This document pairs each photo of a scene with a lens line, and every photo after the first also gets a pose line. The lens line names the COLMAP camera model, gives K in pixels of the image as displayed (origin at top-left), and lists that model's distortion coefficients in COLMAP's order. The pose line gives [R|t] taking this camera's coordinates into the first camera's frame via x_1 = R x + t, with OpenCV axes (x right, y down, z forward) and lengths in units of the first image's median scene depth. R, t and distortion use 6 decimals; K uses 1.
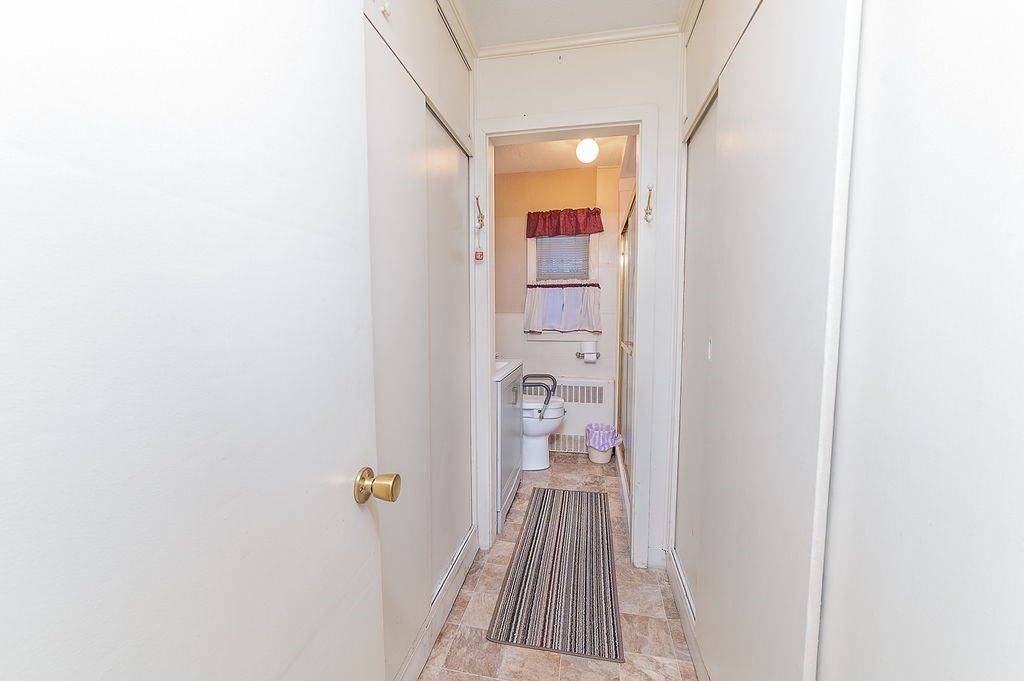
lens RADIAL K [[395.8, 0, 512.0], [0, 395.8, 340.5], [0, 0, 1]] dist [-0.000122, -0.000009]
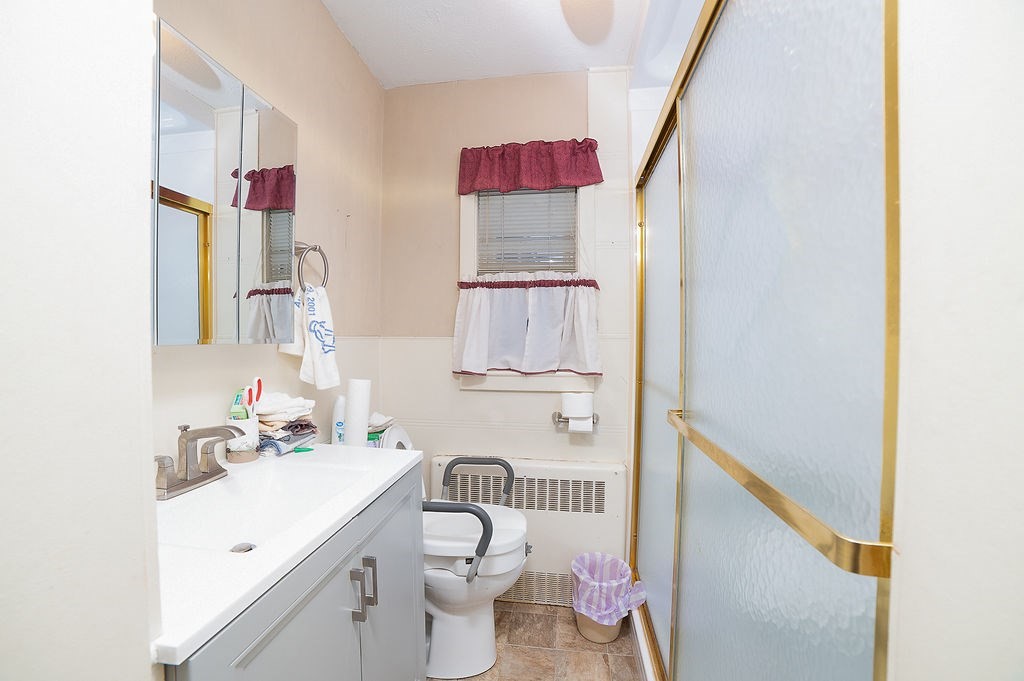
lens RADIAL K [[395.8, 0, 512.0], [0, 395.8, 340.5], [0, 0, 1]] dist [-0.000122, -0.000009]
pose [[0.998405, 0.008609, 0.055793, 0.081061], [-0.004445, 0.997224, -0.074333, -0.026252], [-0.056278, 0.073966, 0.995672, 0.488973]]
